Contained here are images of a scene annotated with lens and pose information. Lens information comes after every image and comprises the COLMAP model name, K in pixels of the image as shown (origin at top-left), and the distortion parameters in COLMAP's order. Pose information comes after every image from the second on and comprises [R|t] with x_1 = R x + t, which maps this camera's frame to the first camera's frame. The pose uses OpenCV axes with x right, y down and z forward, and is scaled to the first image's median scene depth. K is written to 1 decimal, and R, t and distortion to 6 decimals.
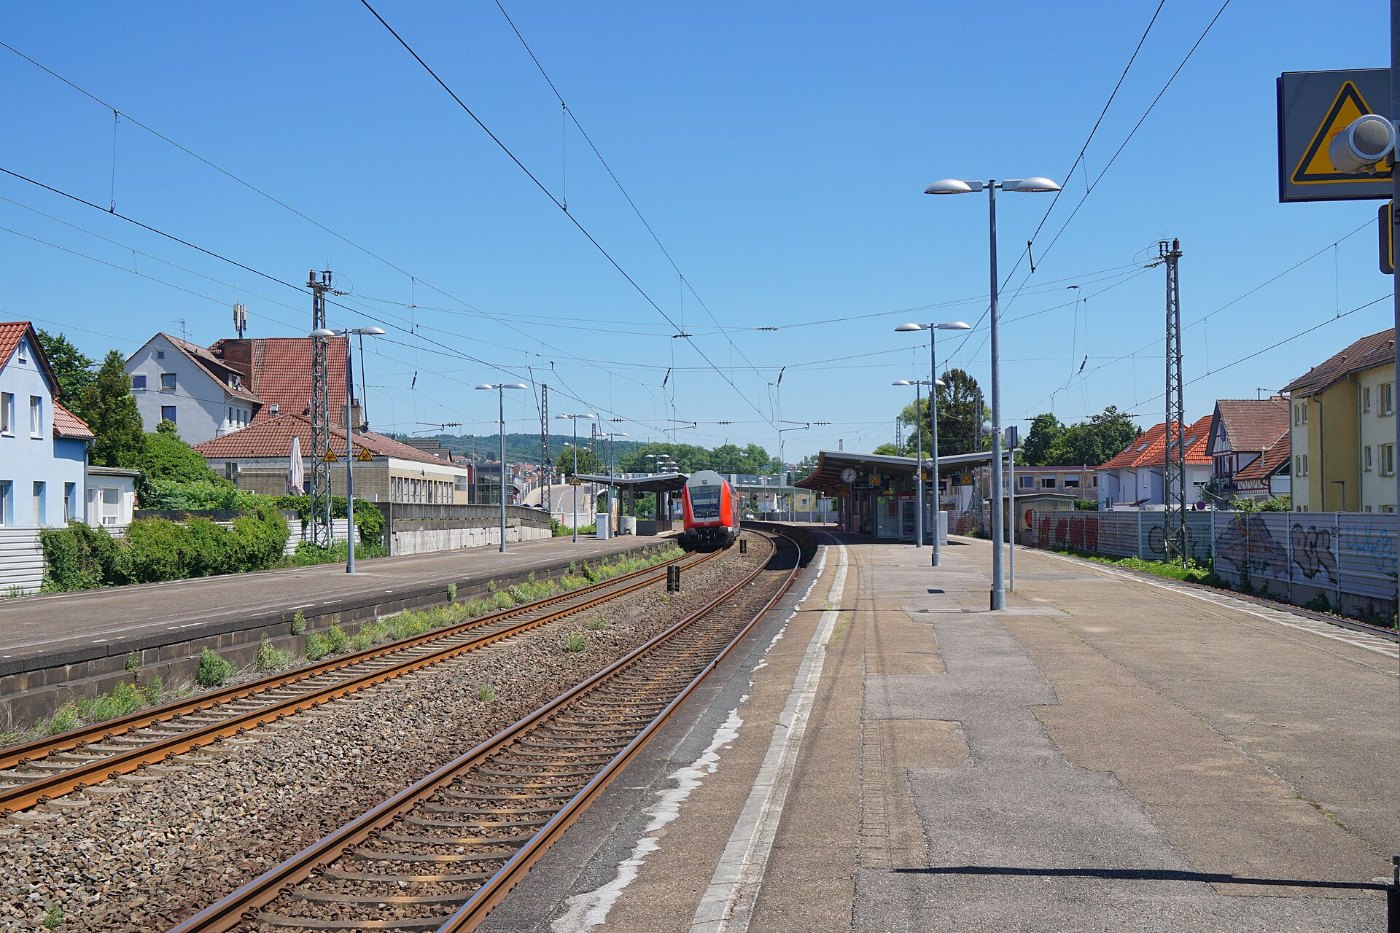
lens RADIAL K [[1644.6, 0, 699.9], [0, 1644.6, 470.9], [0, 0, 1]] dist [-0.001340, -0.008767]
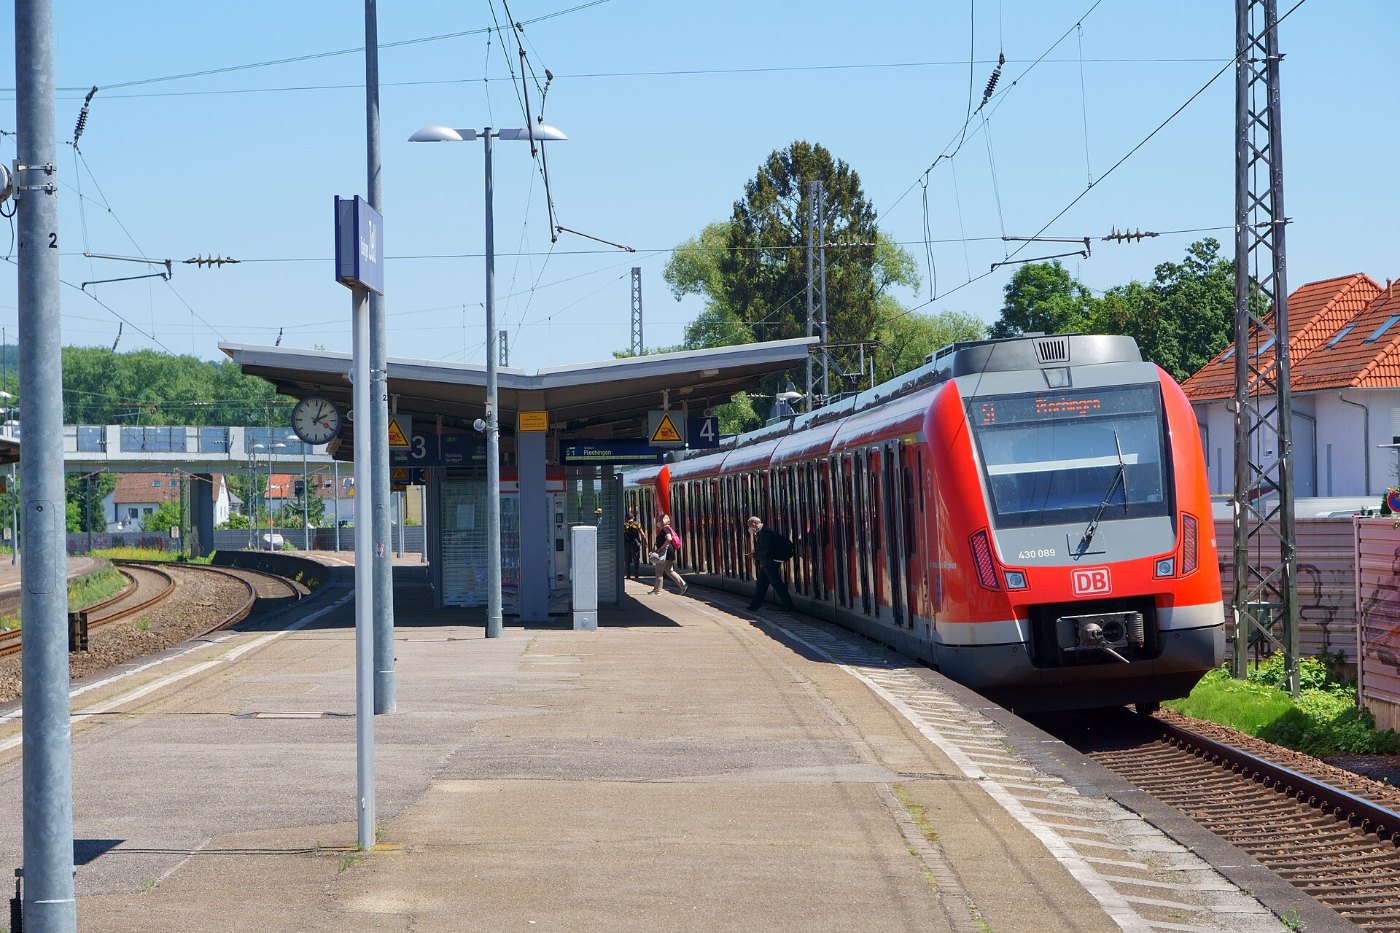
lens RADIAL K [[4182.8, 0, 696.6], [0, 4182.8, 499.6], [0, 0, 1]] dist [-0.010276, 0.034929]
pose [[0.993780, -0.008562, 0.111029, 0.059625], [0.006444, 0.999791, 0.019420, 0.002361], [-0.111172, -0.018583, 0.993627, 0.123390]]
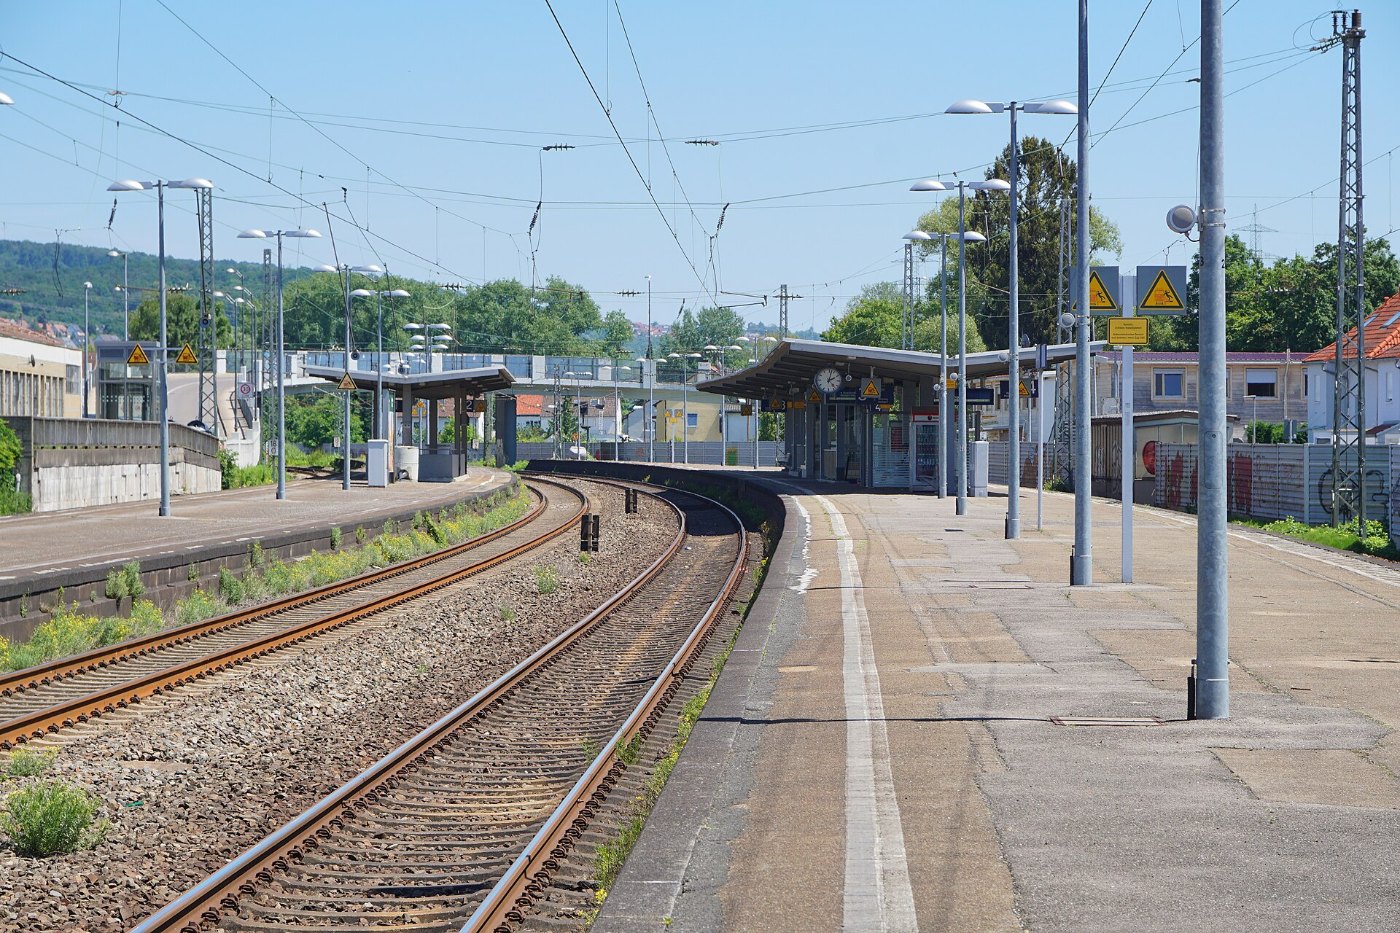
lens RADIAL K [[4182.8, 0, 696.6], [0, 4182.8, 499.6], [0, 0, 1]] dist [-0.010276, 0.034929]
pose [[0.997440, 0.009049, 0.070936, -0.053812], [-0.011791, 0.999196, 0.038330, -0.009579], [-0.070532, -0.039068, 0.996744, -0.429668]]
